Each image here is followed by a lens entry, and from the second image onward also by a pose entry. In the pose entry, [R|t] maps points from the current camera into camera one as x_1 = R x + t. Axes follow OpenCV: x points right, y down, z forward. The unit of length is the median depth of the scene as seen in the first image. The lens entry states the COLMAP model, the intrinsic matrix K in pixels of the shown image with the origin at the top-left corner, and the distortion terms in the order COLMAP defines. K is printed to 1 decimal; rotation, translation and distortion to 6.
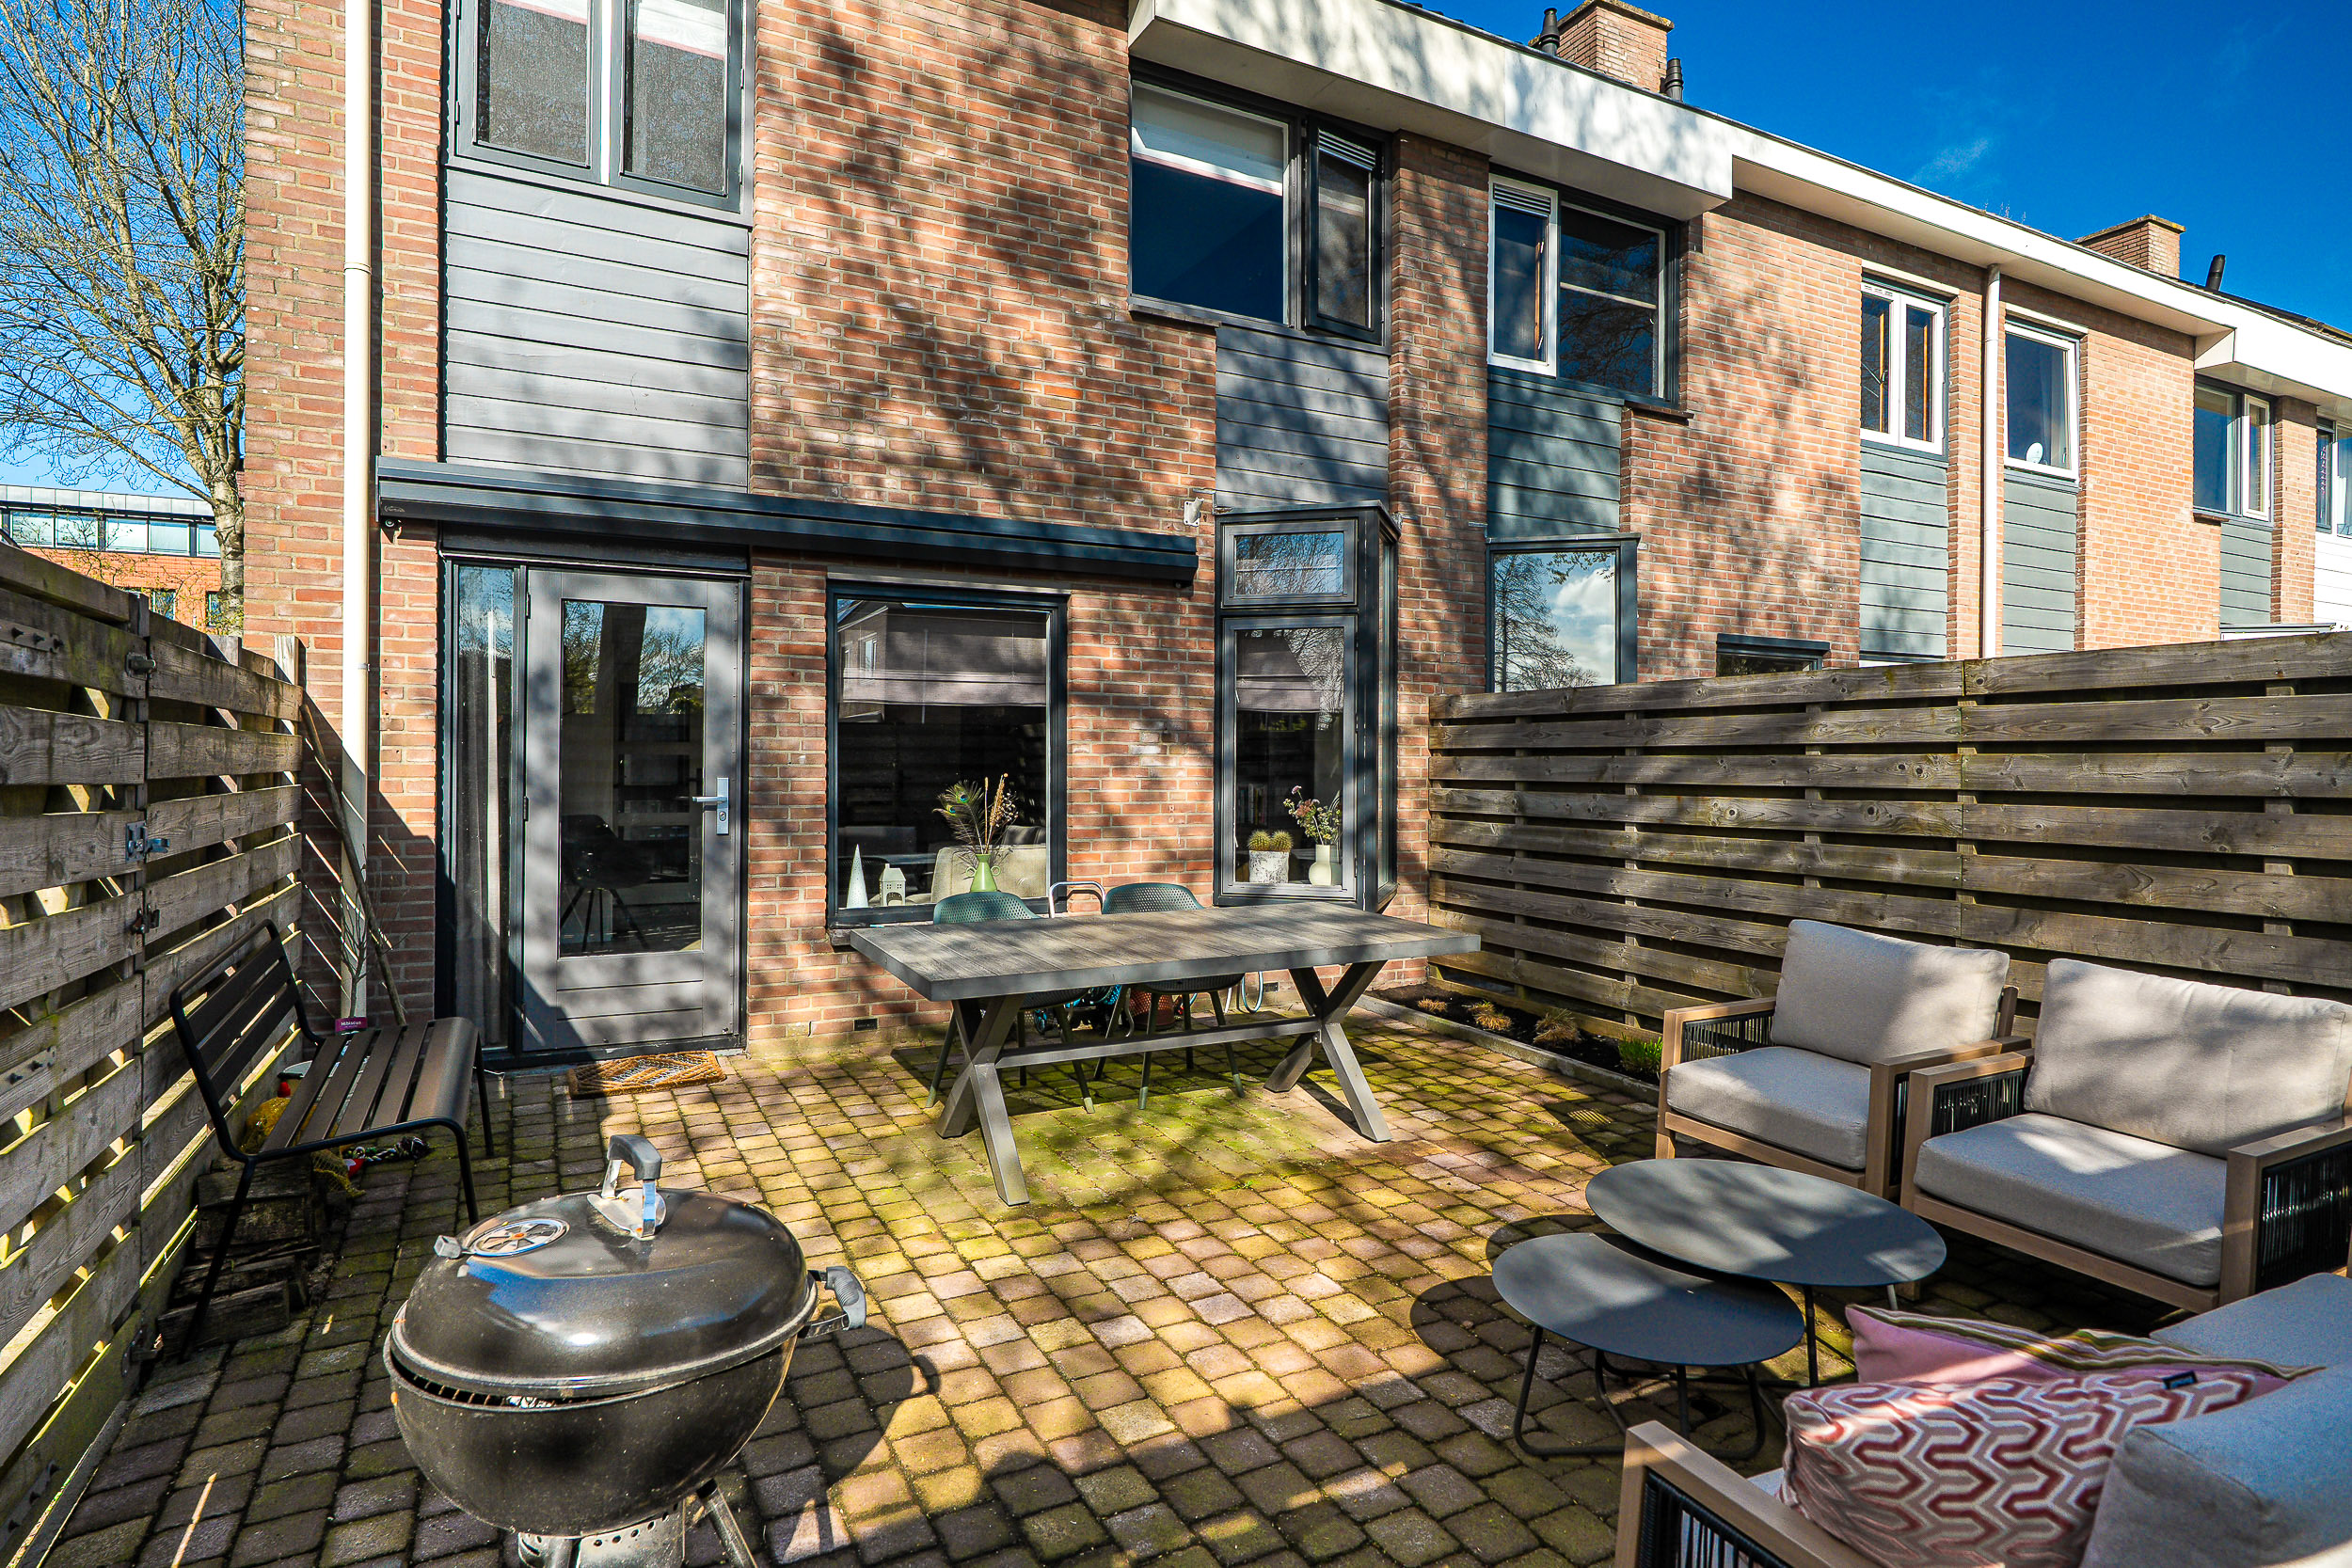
lens RADIAL K [[1222.3, 0, 1173.3], [0, 1222.3, 770.2], [0, 0, 1]] dist [0.000640, -0.000431]
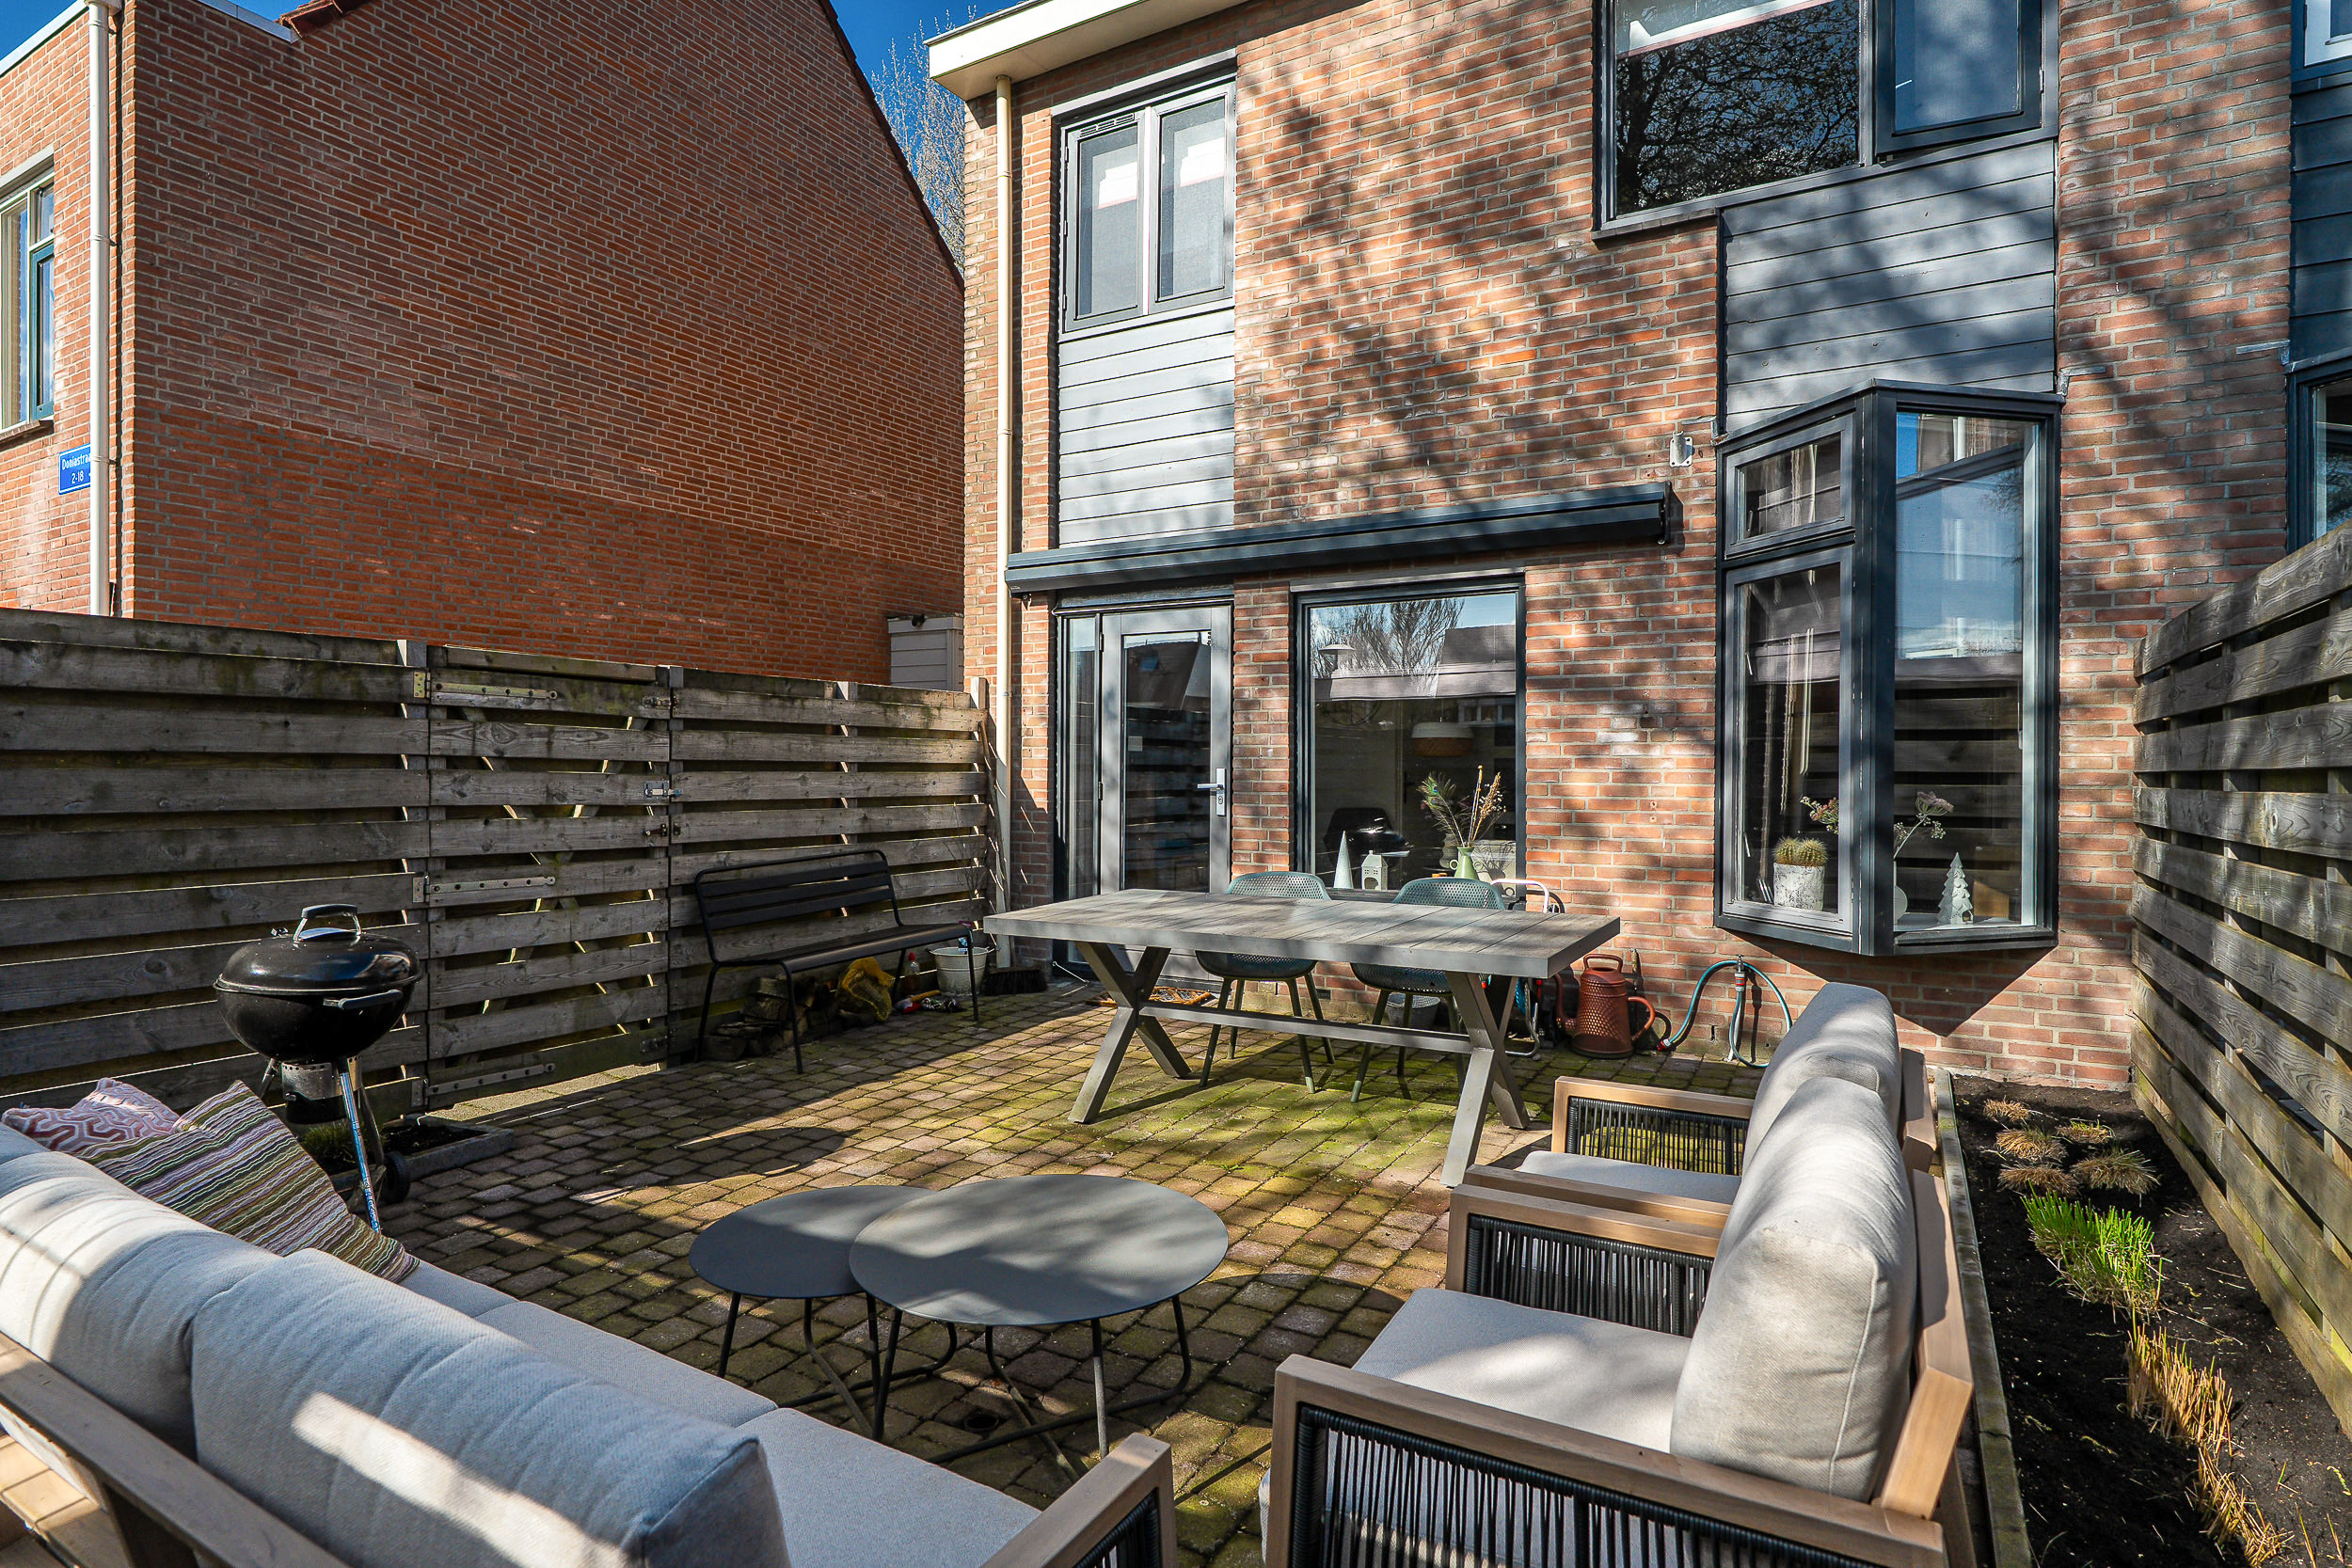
lens RADIAL K [[1234.8, 0, 1176.0], [0, 1234.8, 784.0], [0, 0, 1]] dist [-0.004669, -0.001418]
pose [[0.533909, 0.004029, -0.845532, 0.597503], [-0.006294, 0.999980, 0.000791, 0.019123], [0.845518, 0.004900, 0.533924, 0.289952]]
